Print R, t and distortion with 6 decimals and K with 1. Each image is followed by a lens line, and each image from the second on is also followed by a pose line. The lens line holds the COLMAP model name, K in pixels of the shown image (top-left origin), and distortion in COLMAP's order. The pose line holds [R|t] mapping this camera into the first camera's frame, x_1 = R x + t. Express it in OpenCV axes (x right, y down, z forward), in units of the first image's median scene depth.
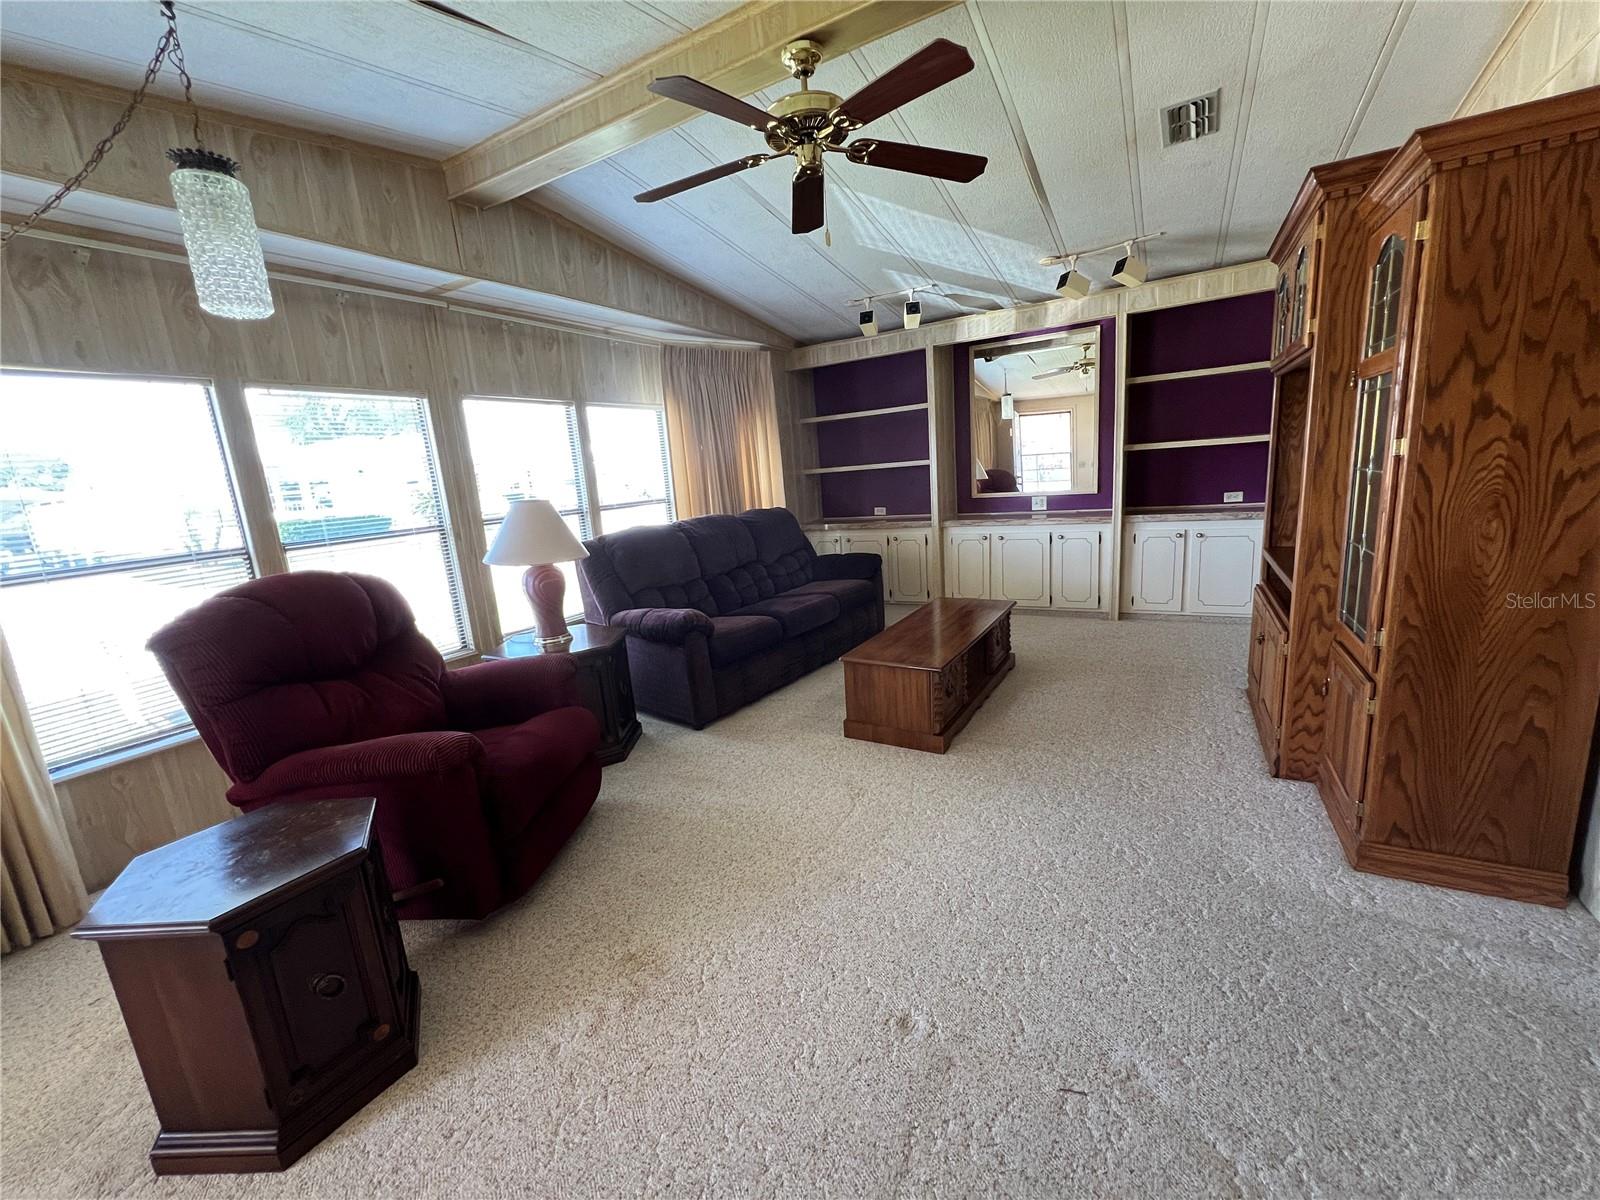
lens RADIAL K [[645.0, 0, 795.6], [0, 645.0, 601.6], [0, 0, 1]] dist [-0.002147, -0.000610]
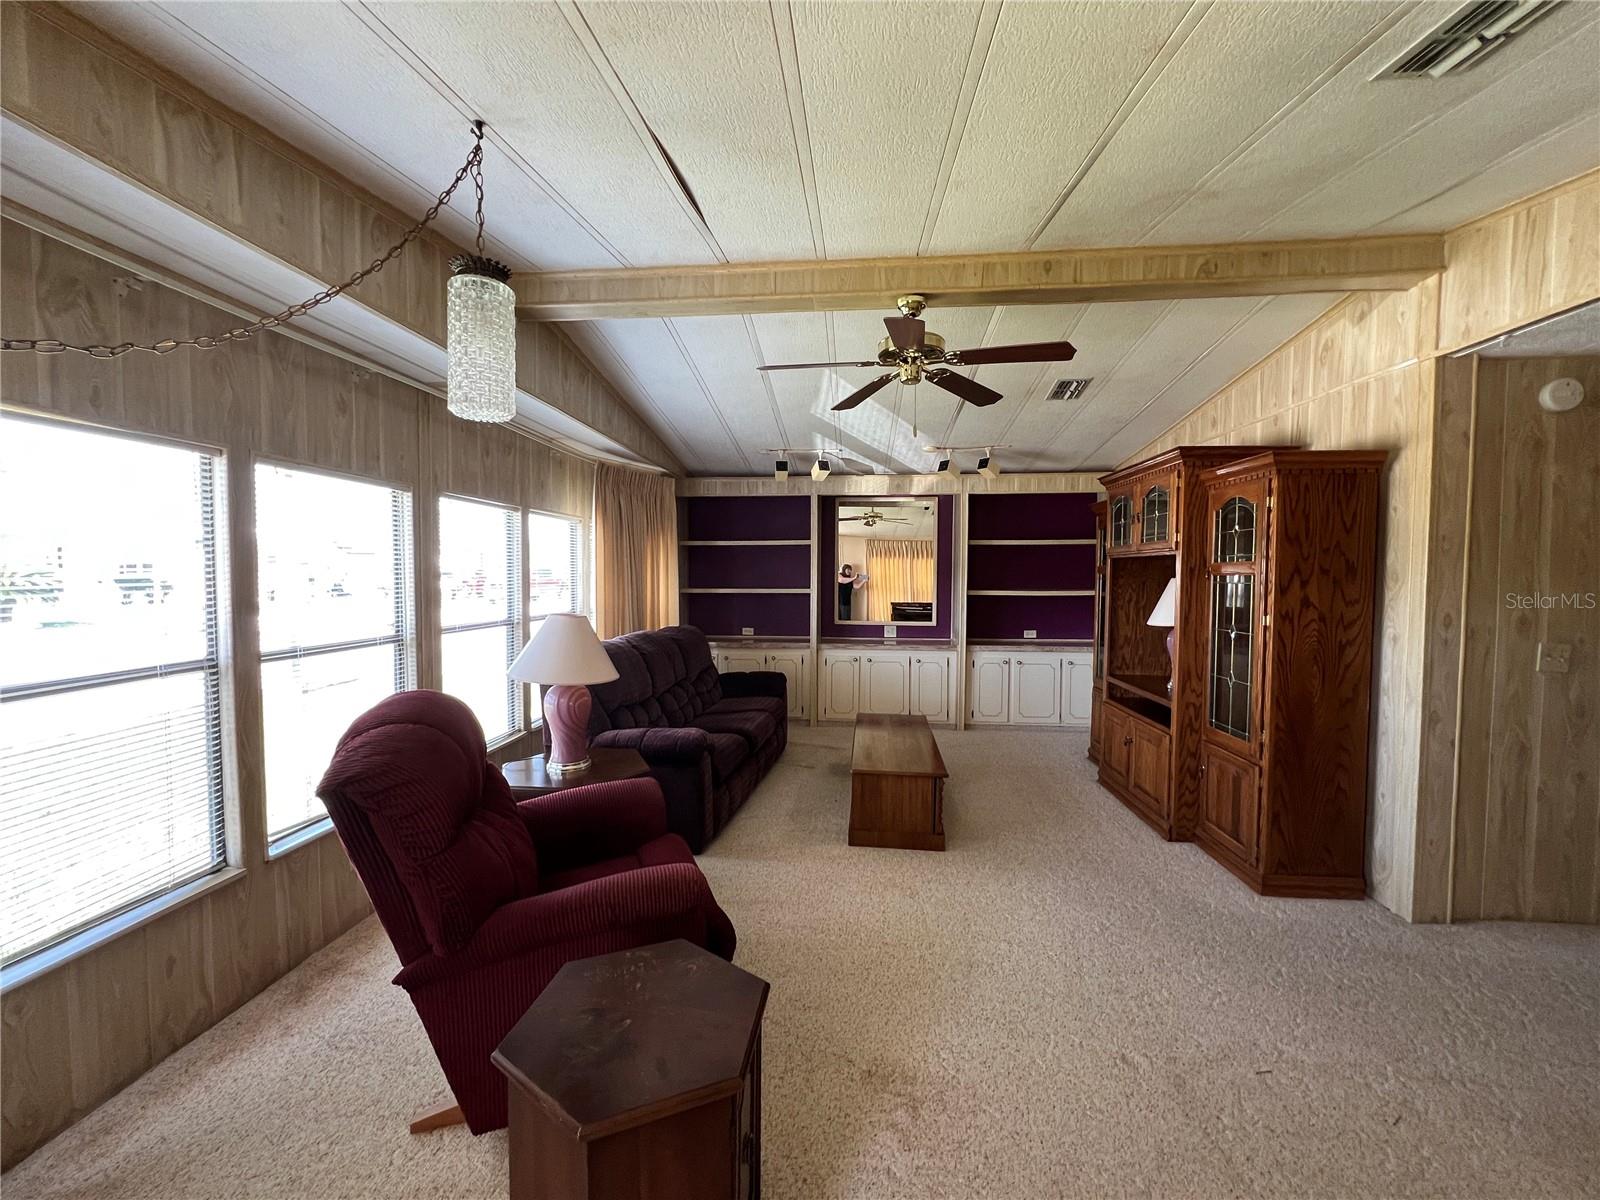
lens RADIAL K [[645.0, 0, 800.5], [0, 645.0, 599.5], [0, 0, 1]] dist [-0.002147, -0.000610]
pose [[0.905123, 0.063180, 0.420429, -0.517264], [0.012418, 0.984546, -0.174686, -0.009370], [-0.424969, 0.163333, 0.890350, 0.005366]]
